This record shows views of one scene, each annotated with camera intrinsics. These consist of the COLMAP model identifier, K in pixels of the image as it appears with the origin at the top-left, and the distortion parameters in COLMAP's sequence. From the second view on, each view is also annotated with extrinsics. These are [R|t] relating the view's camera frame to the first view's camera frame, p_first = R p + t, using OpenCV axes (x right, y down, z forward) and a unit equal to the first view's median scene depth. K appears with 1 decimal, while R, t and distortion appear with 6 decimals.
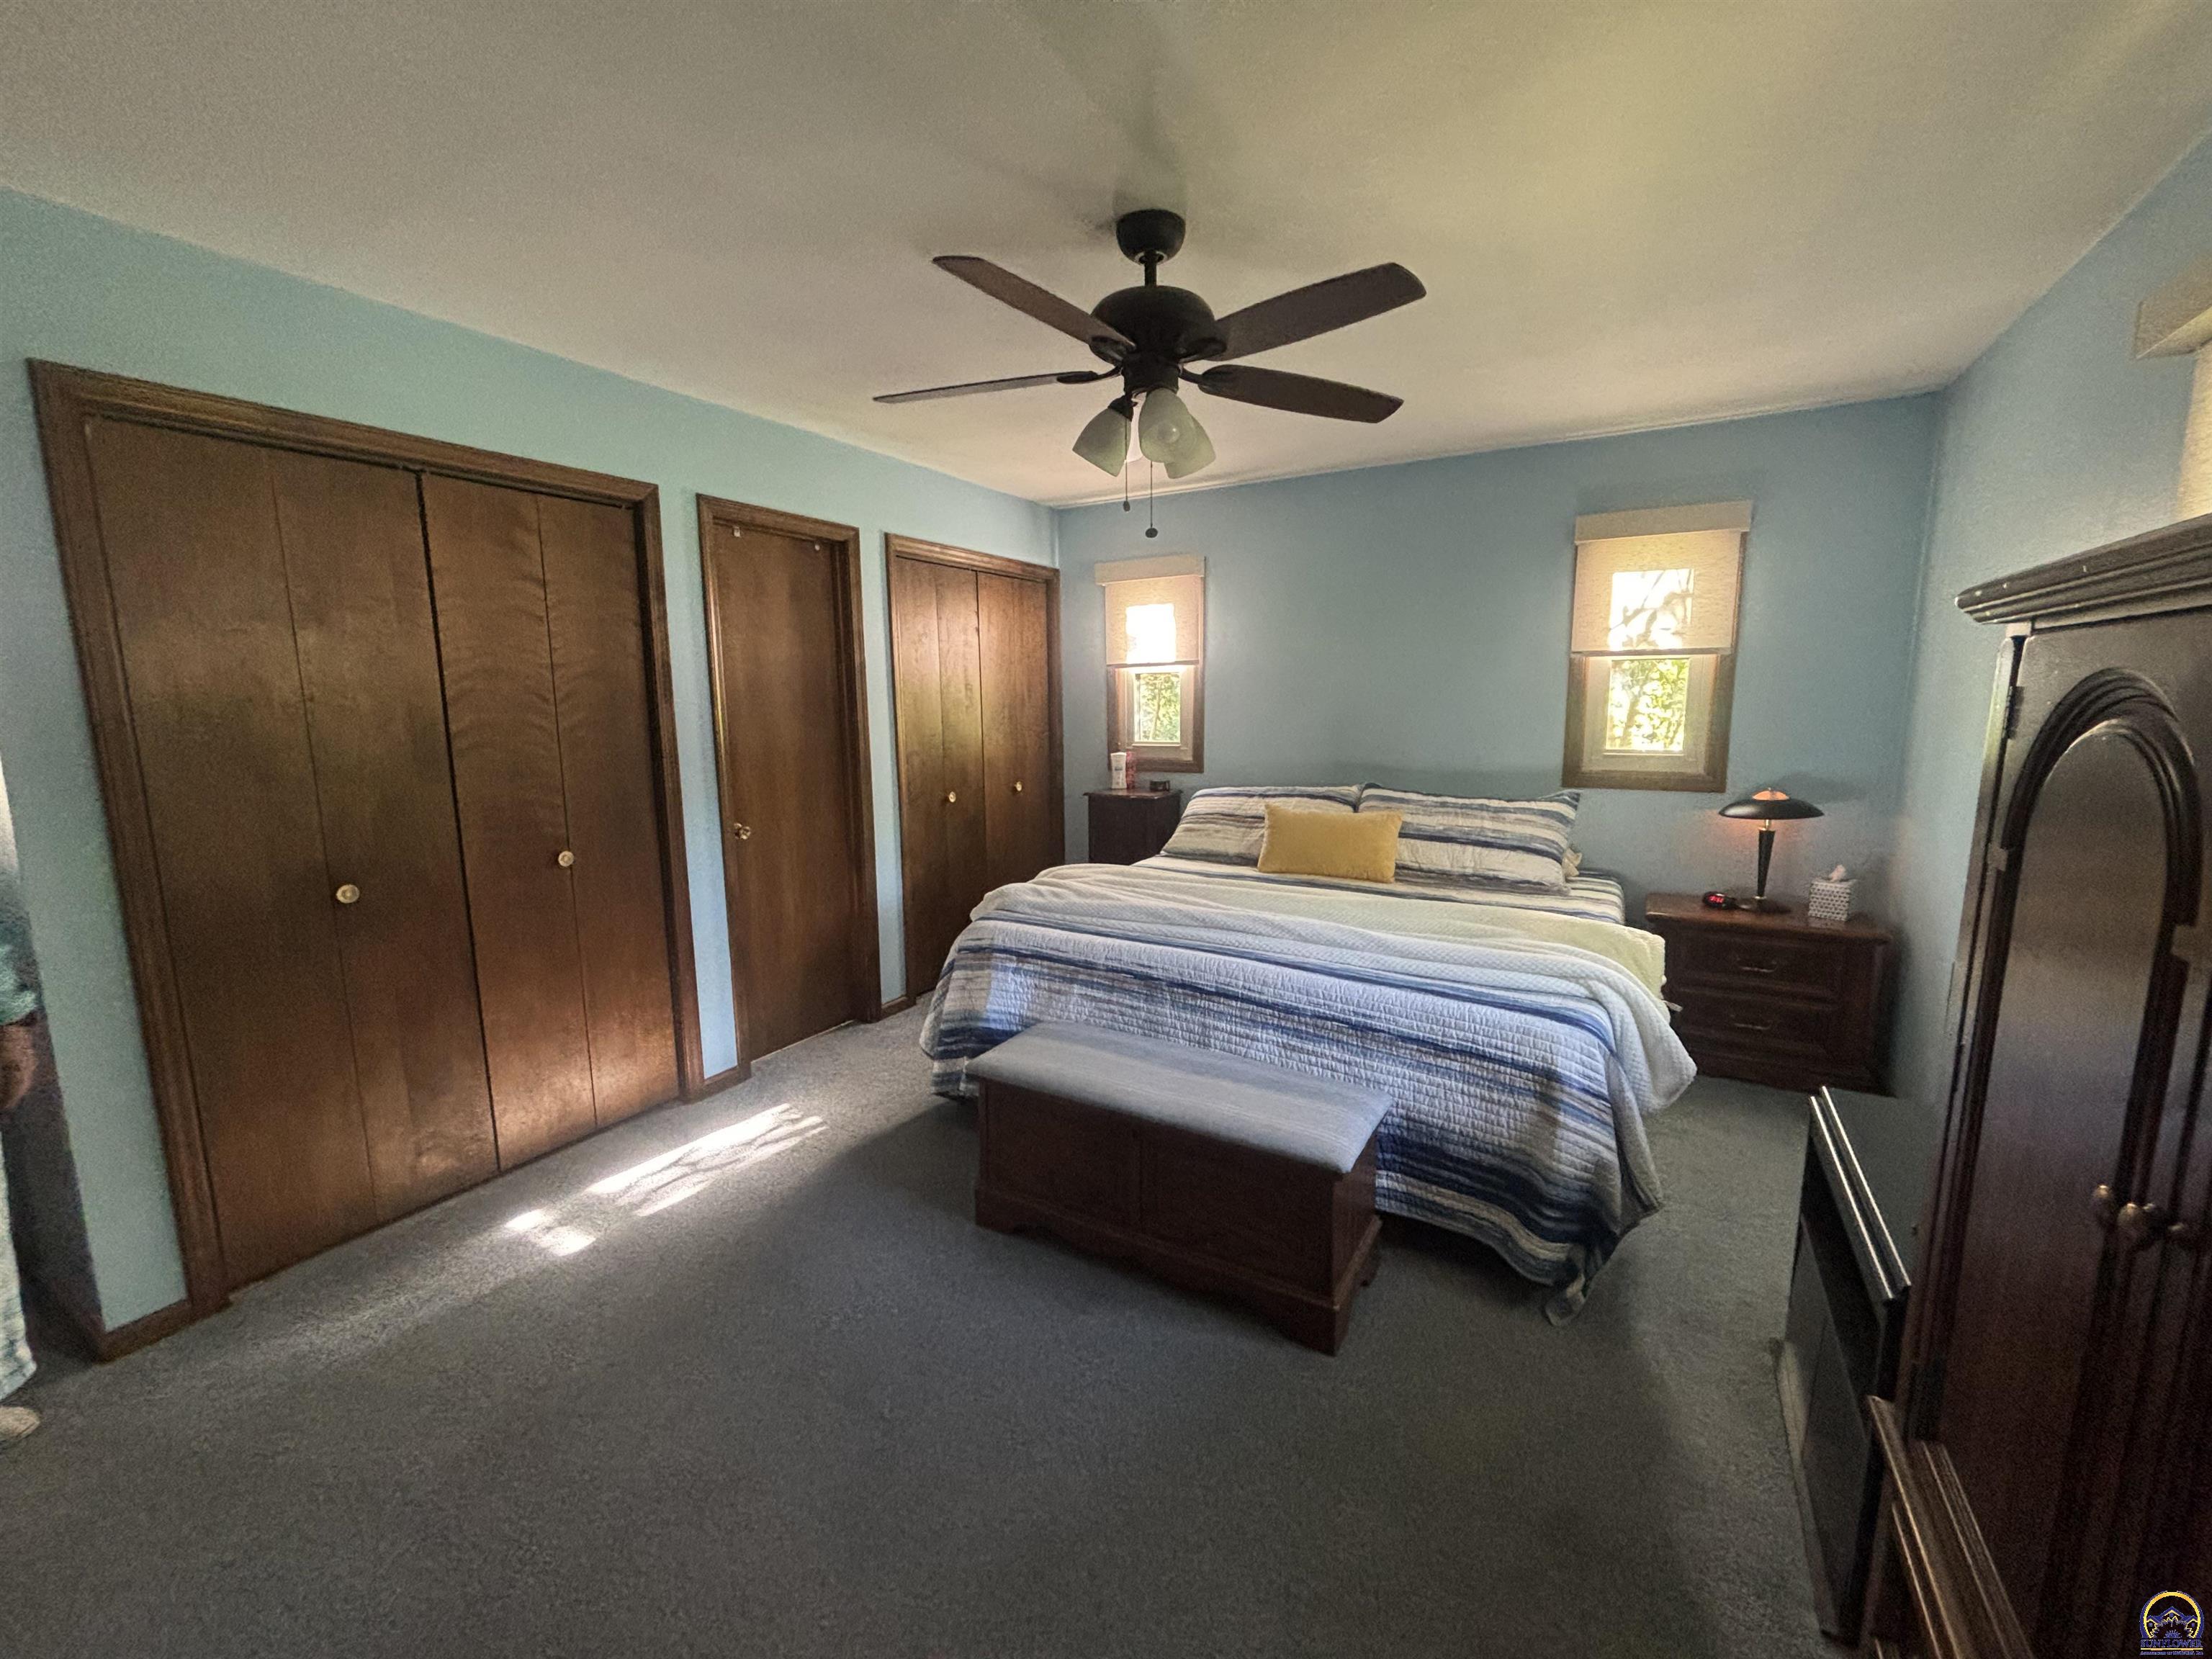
lens RADIAL K [[895.0, 0, 1104.9], [0, 895.0, 826.9], [0, 0, 1]] dist [0.008472, -0.000216]
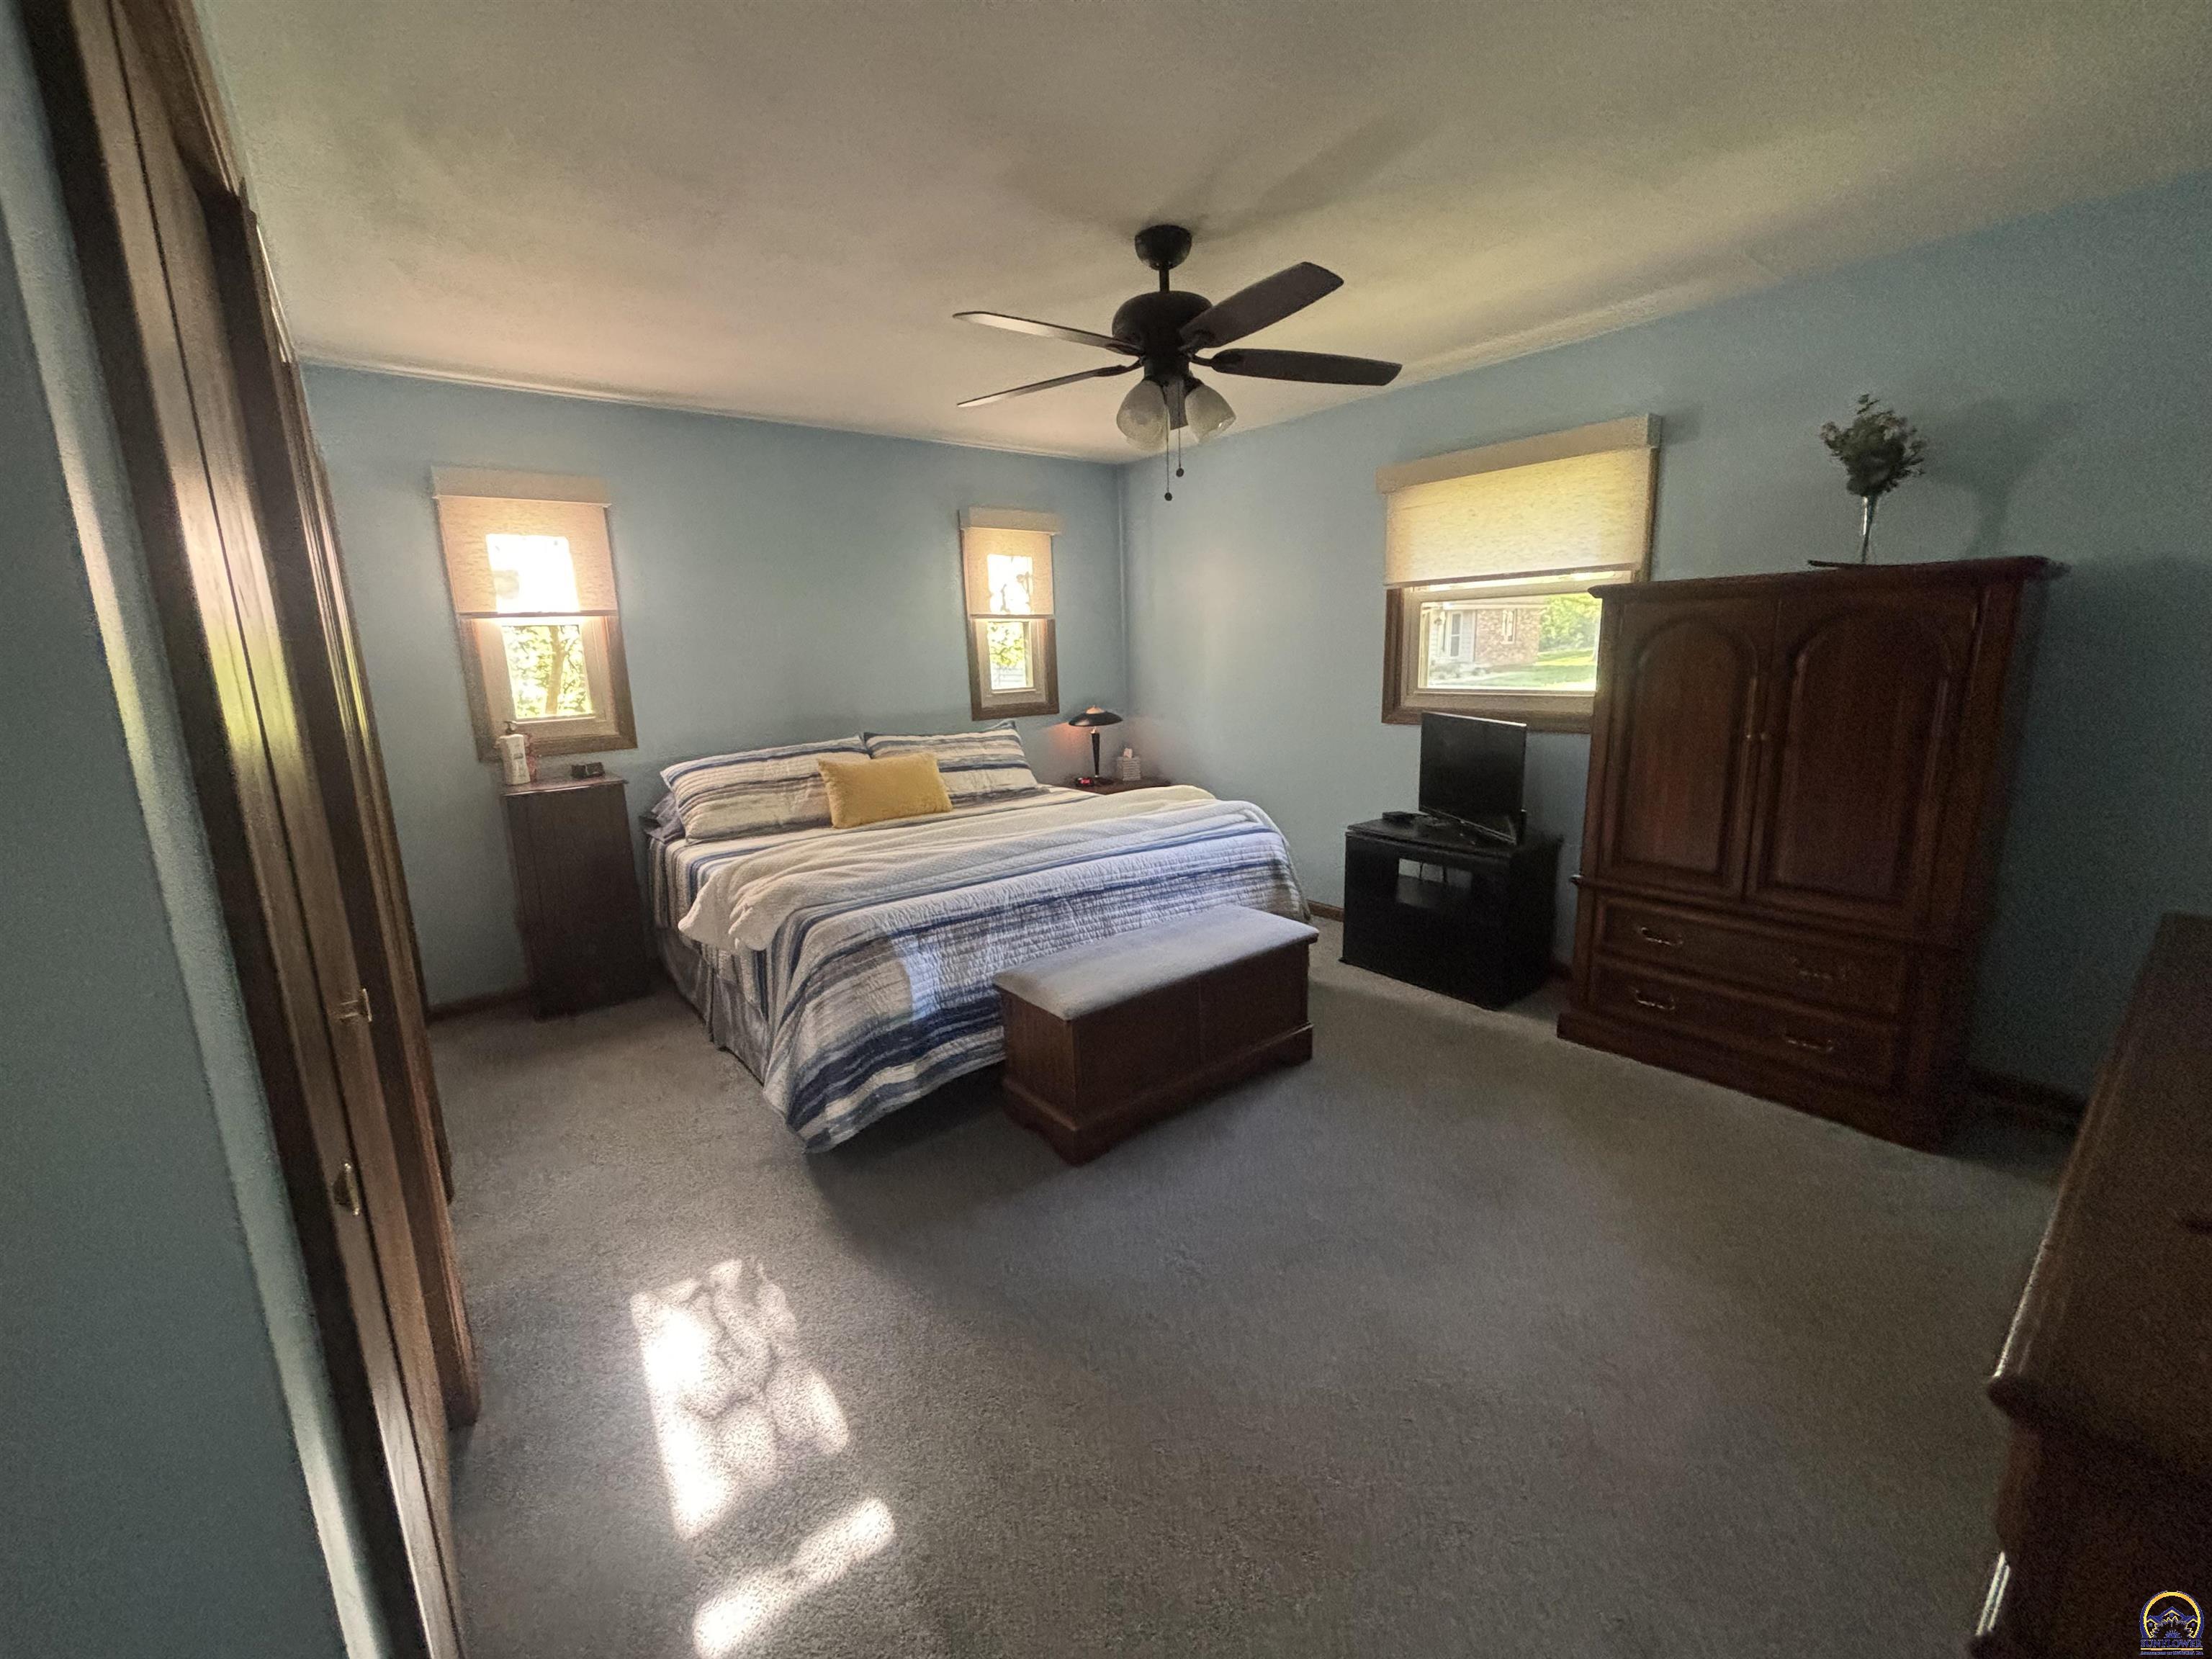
lens RADIAL K [[895.0, 0, 1110.2], [0, 895.0, 831.9], [0, 0, 1]] dist [0.008472, -0.000216]
pose [[0.347582, -0.191569, 0.917871, -0.846529], [0.160605, 0.976604, 0.143009, -0.053828], [-0.923793, 0.097707, 0.370217, 0.477493]]
